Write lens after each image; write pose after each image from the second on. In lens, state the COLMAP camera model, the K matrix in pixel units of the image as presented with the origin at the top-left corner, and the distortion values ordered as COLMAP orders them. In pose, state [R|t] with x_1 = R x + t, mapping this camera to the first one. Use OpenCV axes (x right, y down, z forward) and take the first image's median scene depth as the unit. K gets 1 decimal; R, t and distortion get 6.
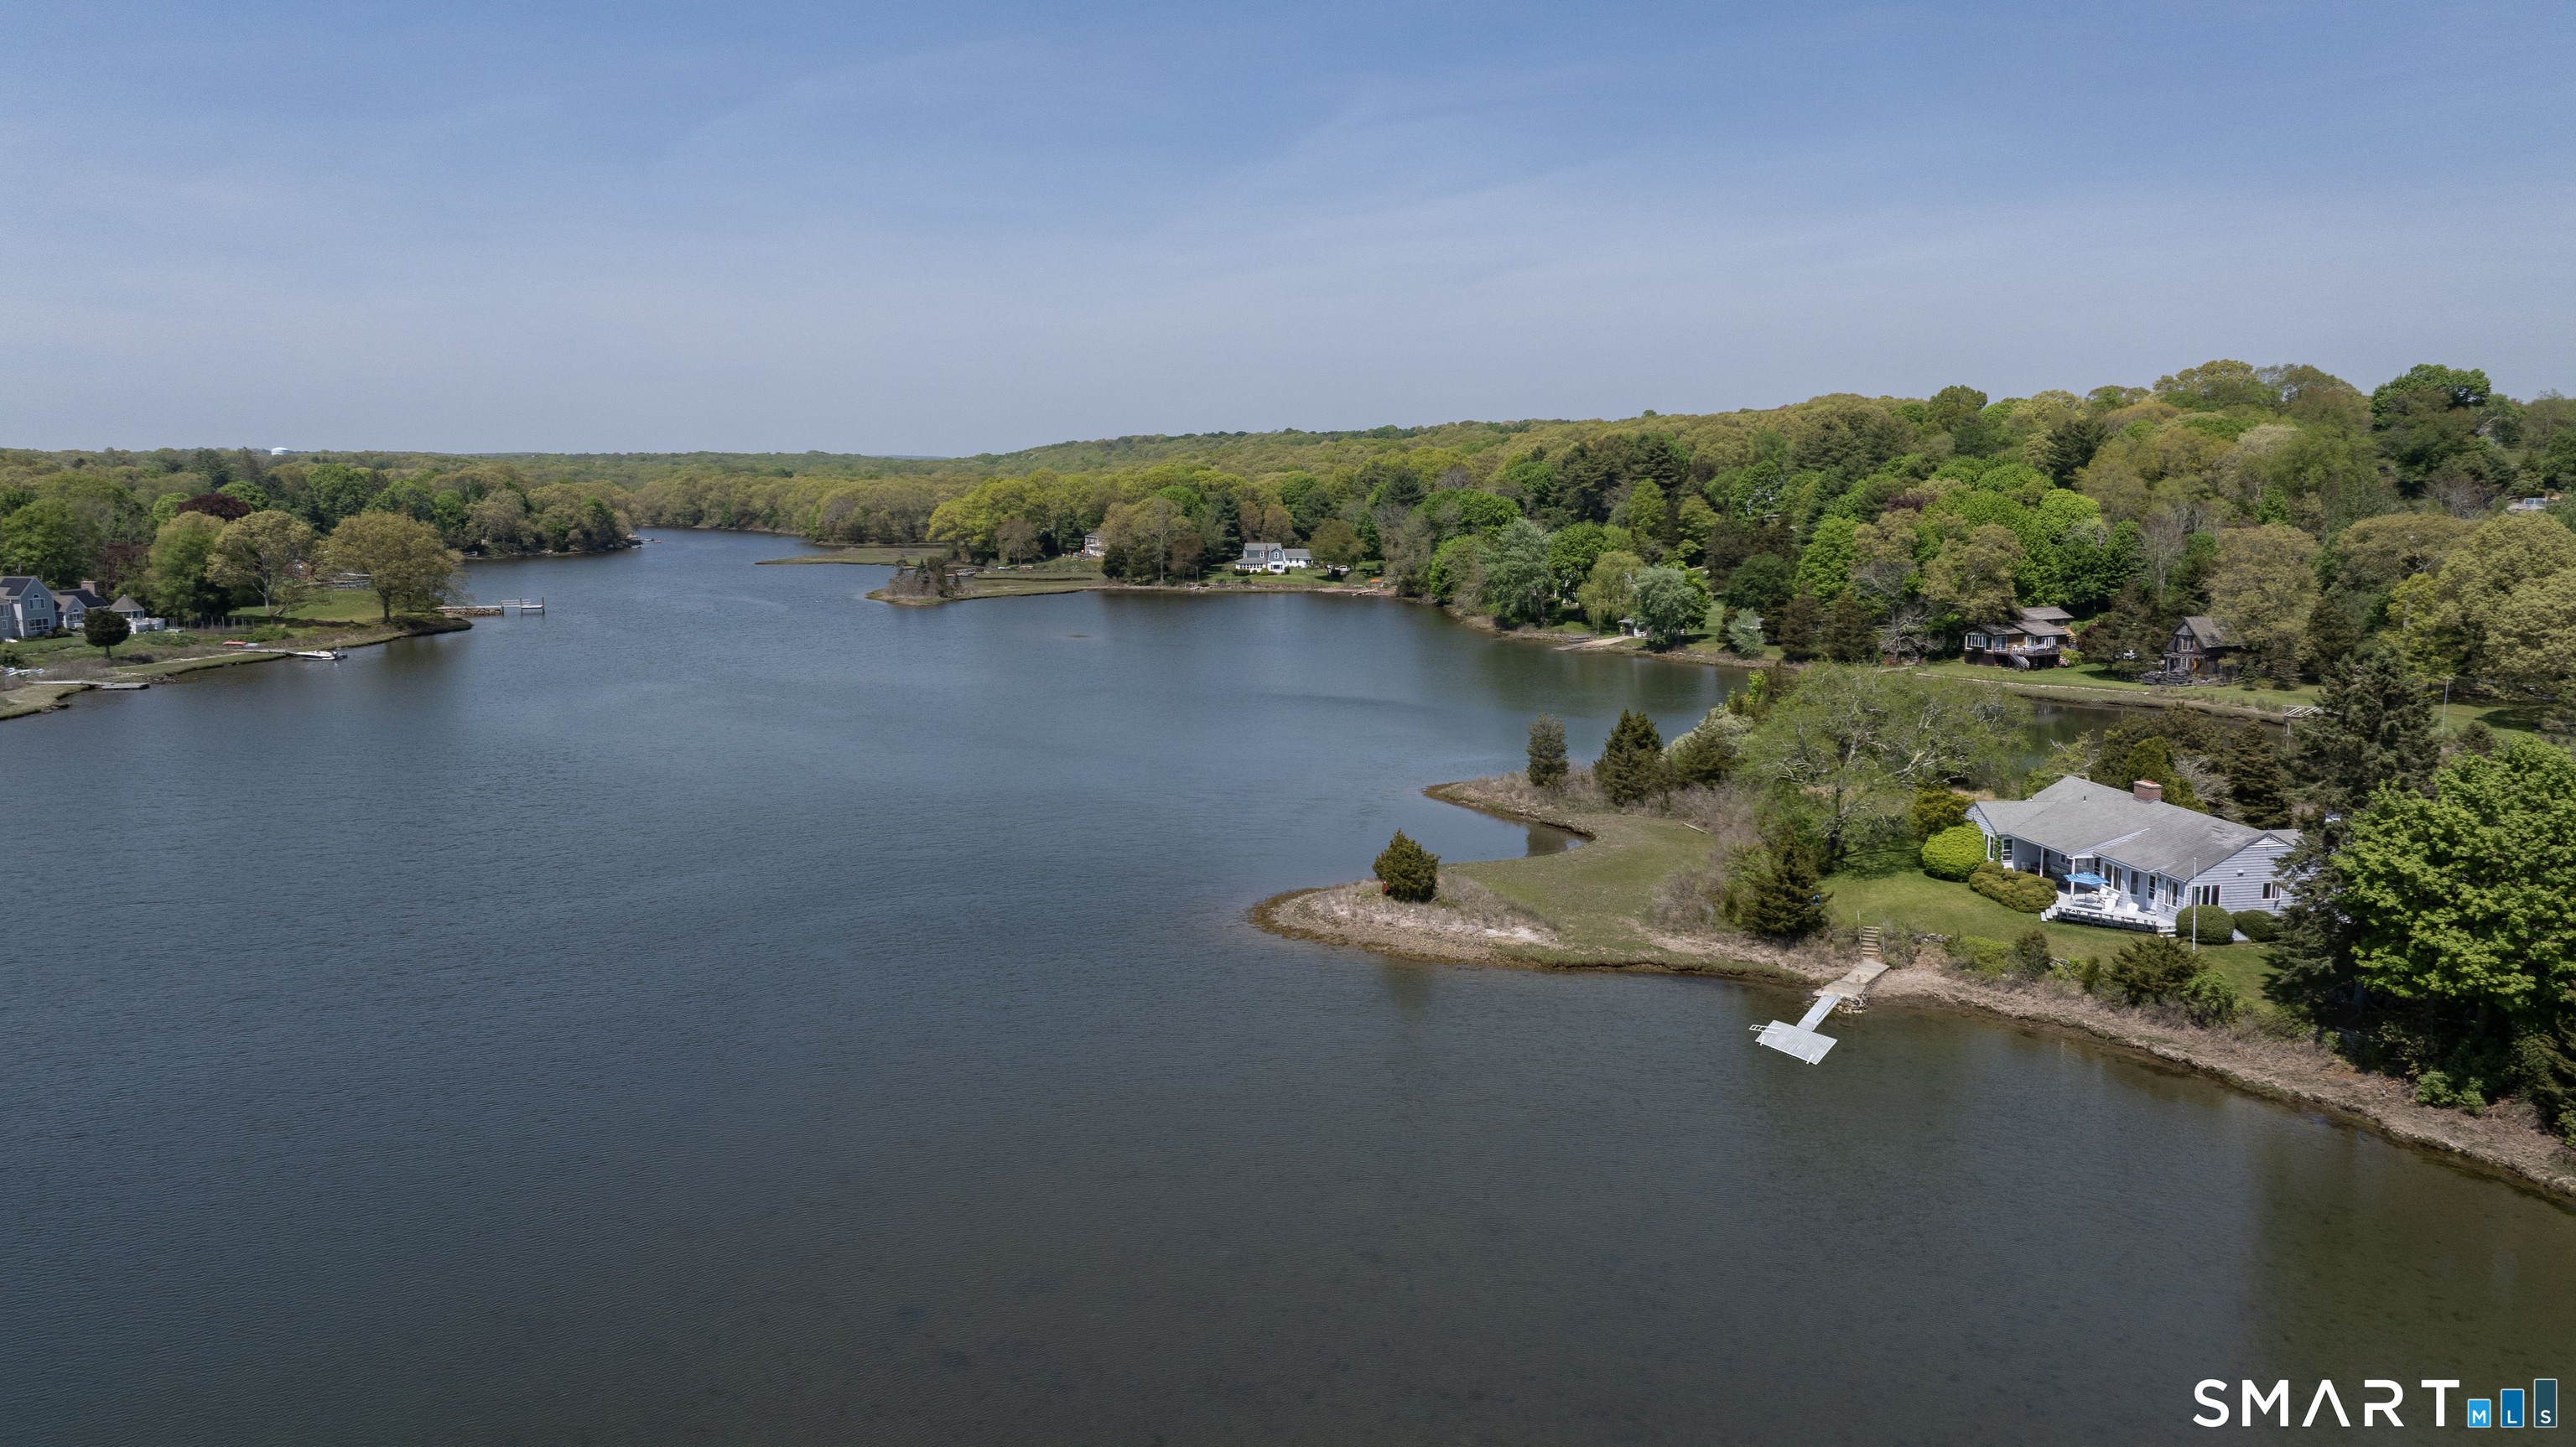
lens RADIAL K [[1795.5, 0, 1299.6], [0, 1795.5, 715.2], [0, 0, 1]] dist [0.003054, -0.043151]
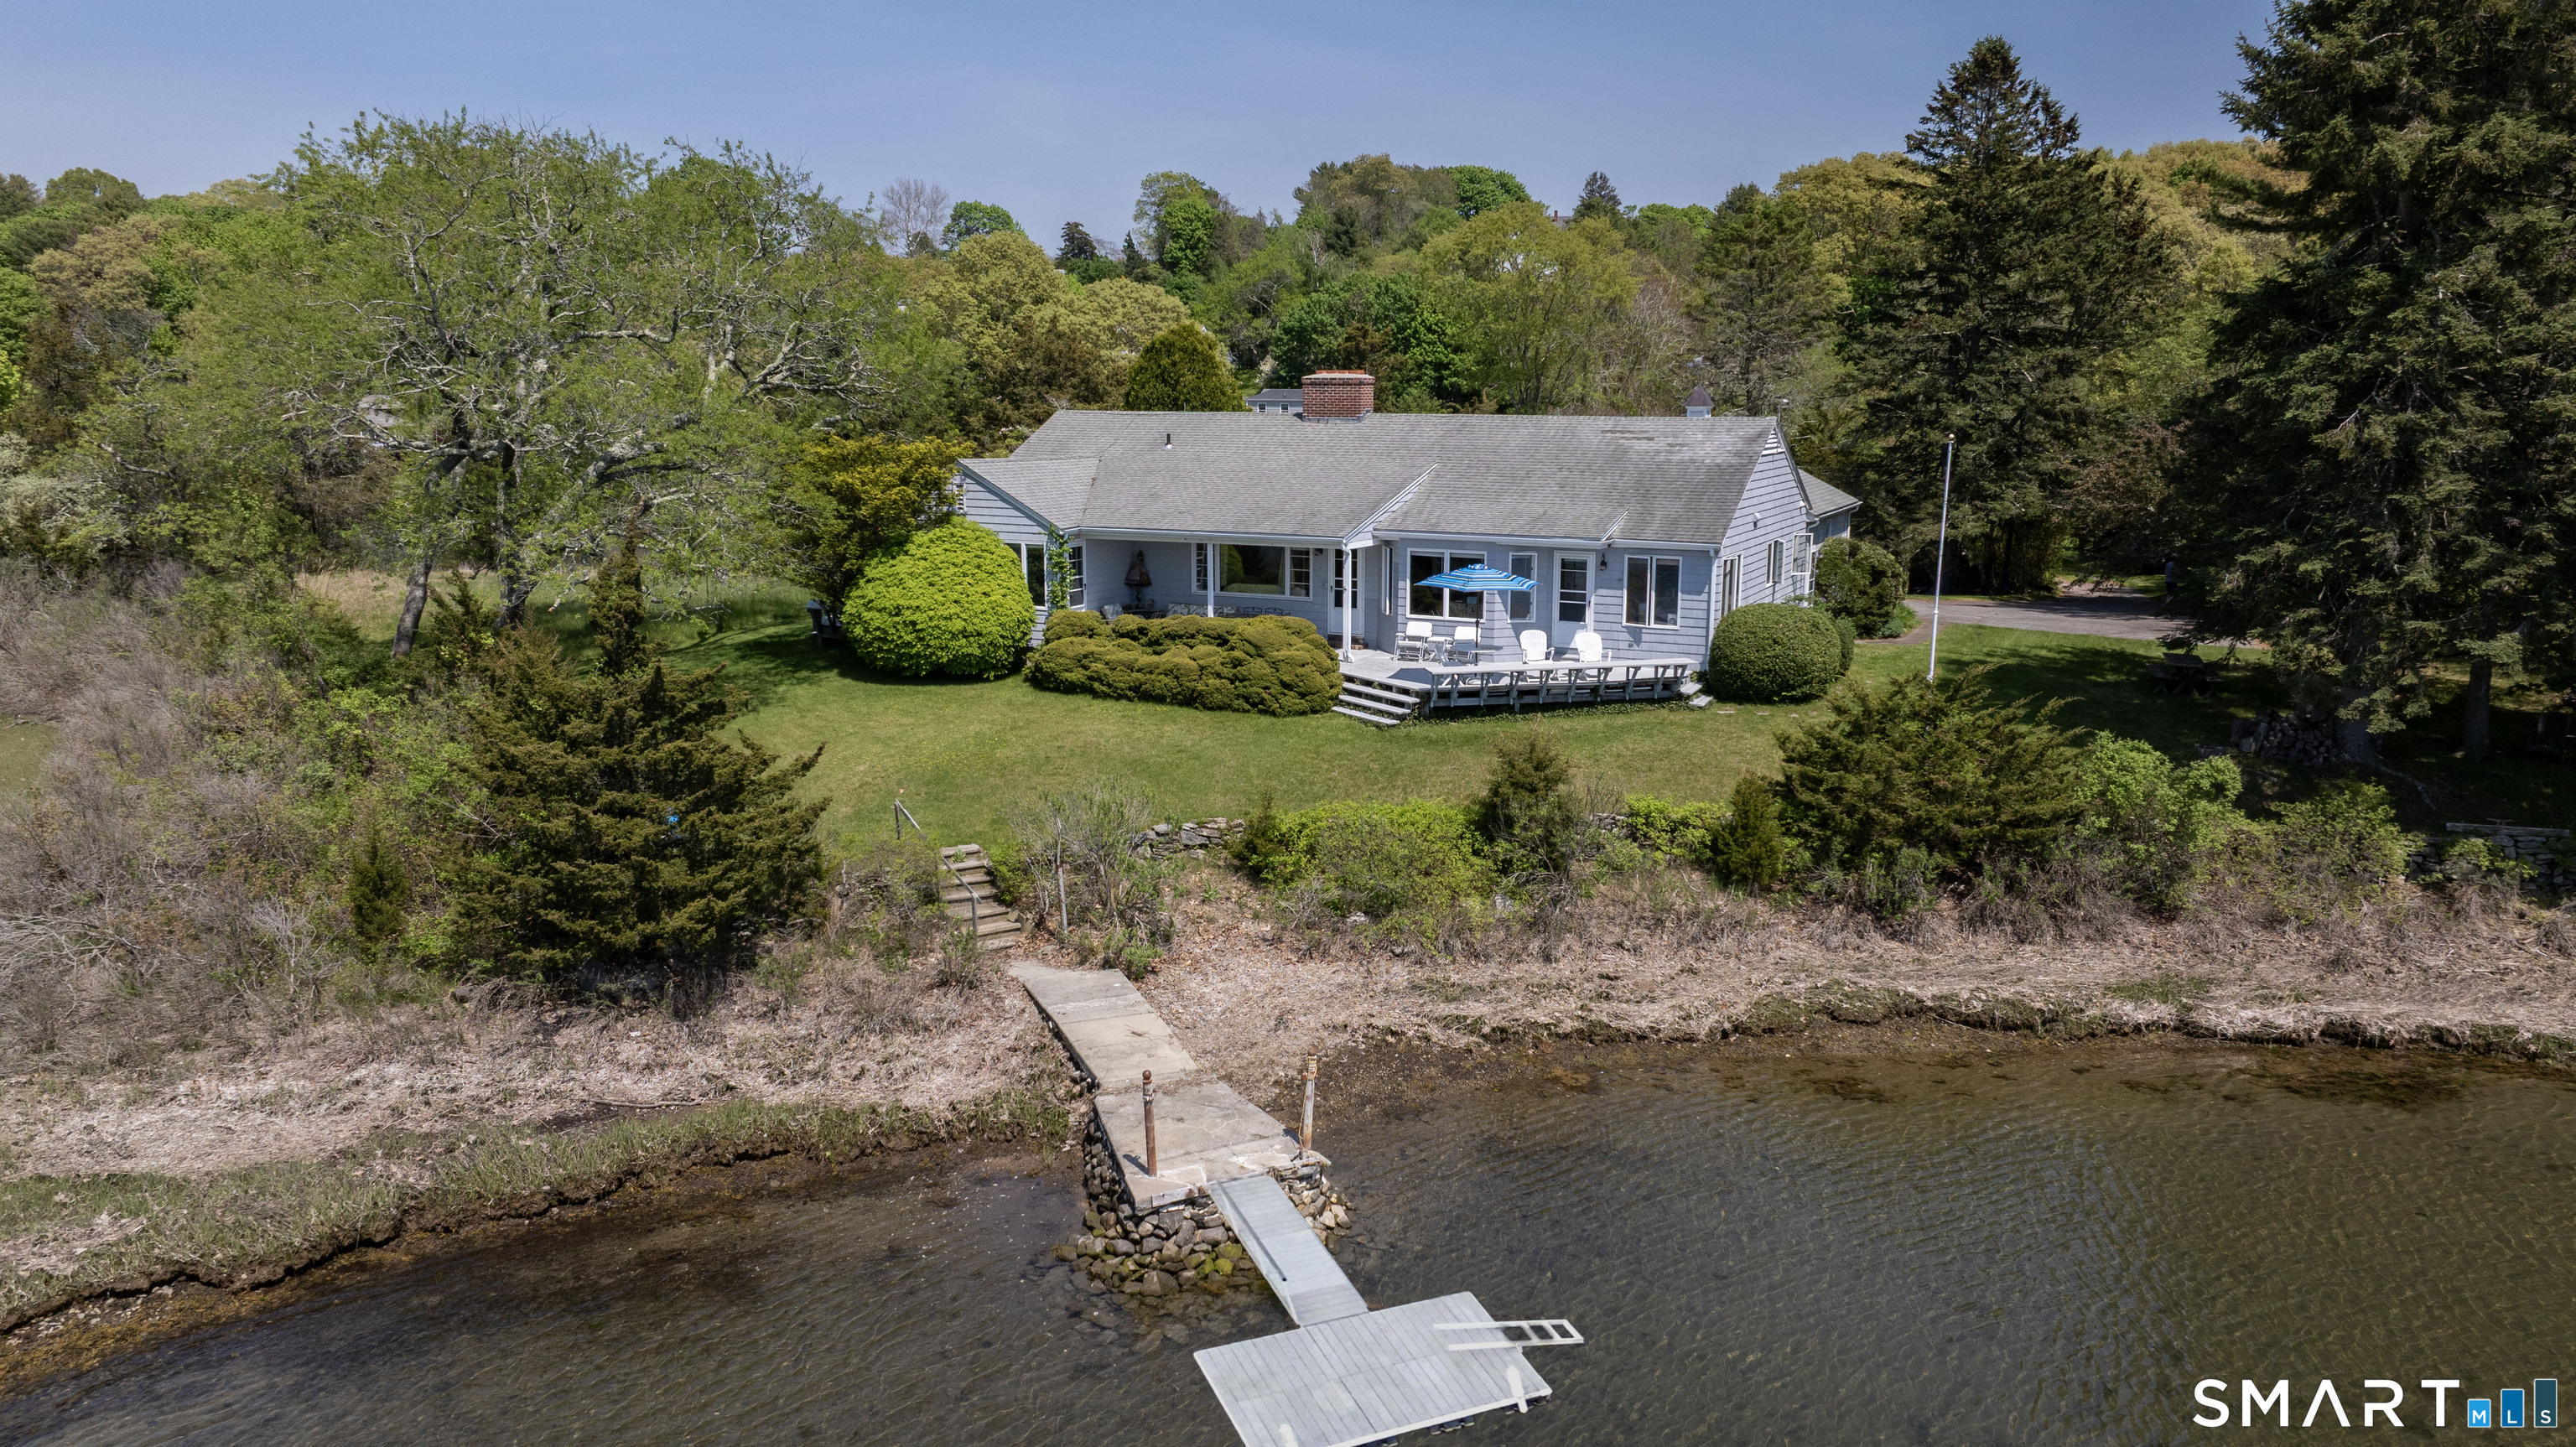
lens RADIAL K [[1803.5, 0, 1299.3], [0, 1803.5, 714.2], [0, 0, 1]] dist [-0.015871, -0.001958]
pose [[0.576038, -0.140145, 0.805319, 0.058628], [0.102269, 0.989808, 0.099098, 0.034488], [-0.811000, 0.025275, 0.584500, 0.363176]]
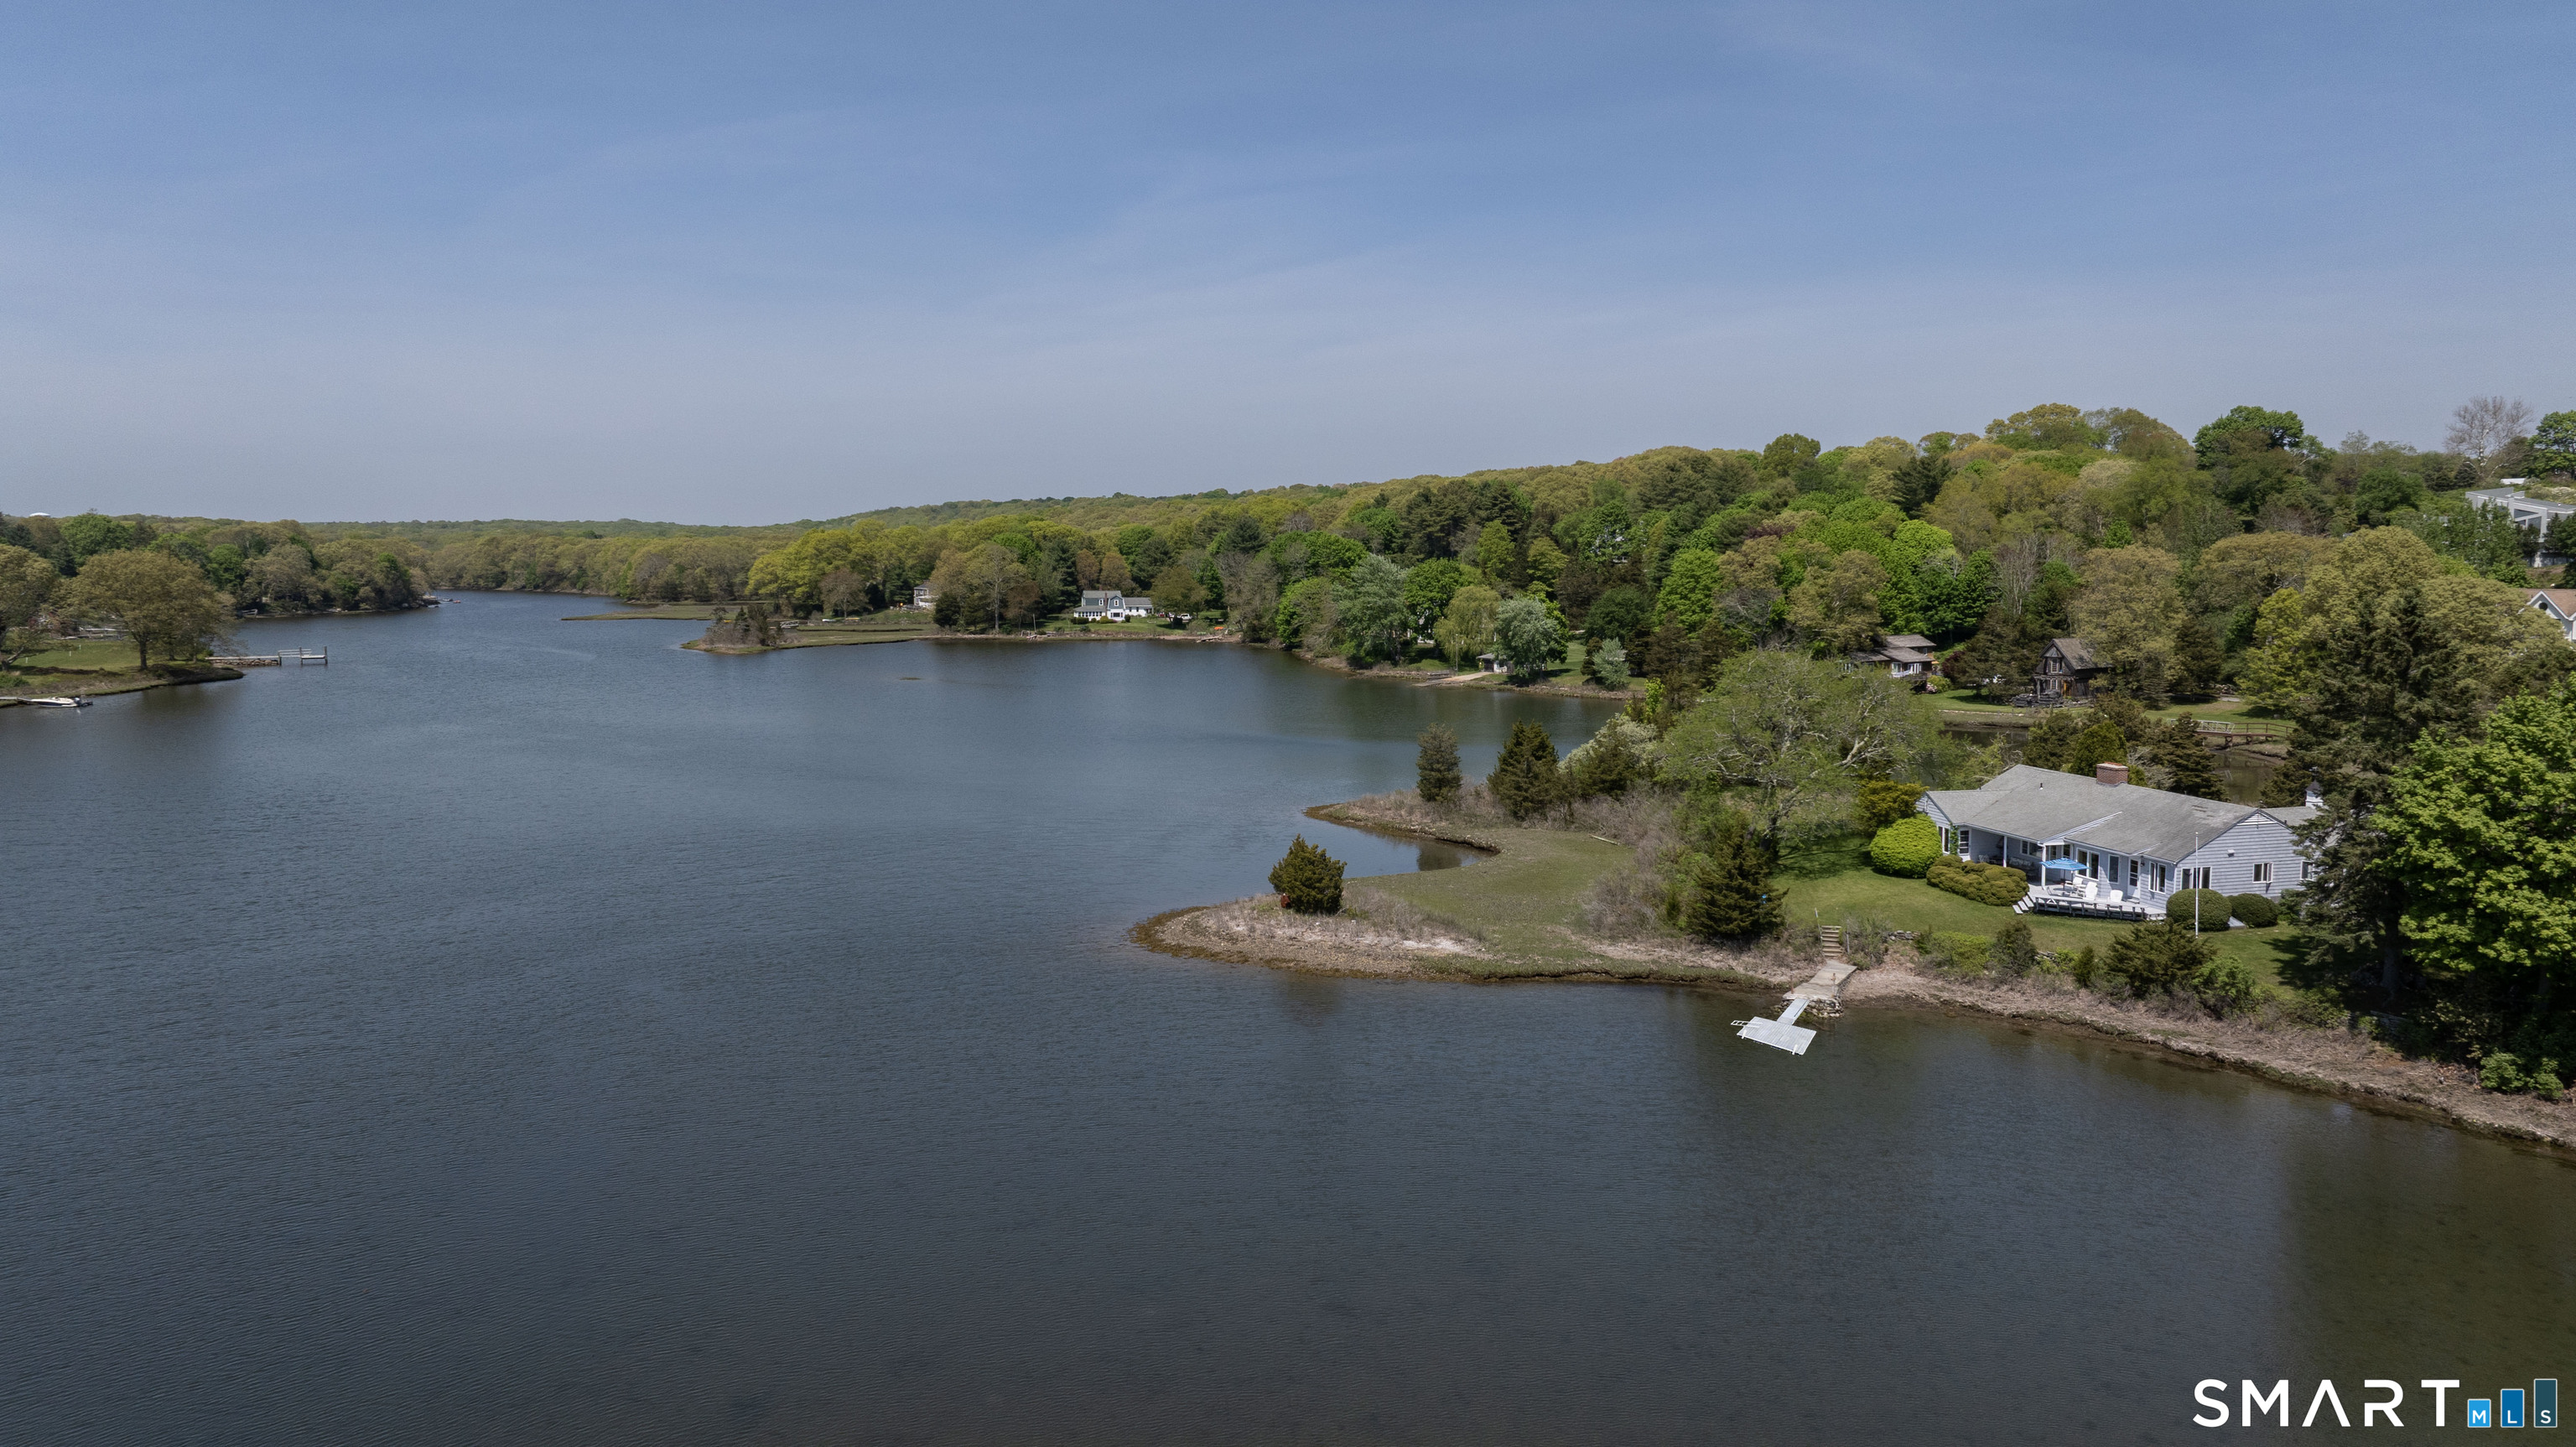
lens RADIAL K [[1799.4, 0, 1295.2], [0, 1799.4, 714.4], [0, 0, 1]] dist [-0.015447, -0.004280]
pose [[0.995632, -0.010145, 0.092809, -0.014574], [0.013786, 0.999157, -0.038679, 0.019725], [-0.092338, 0.039790, 0.994932, 0.056578]]
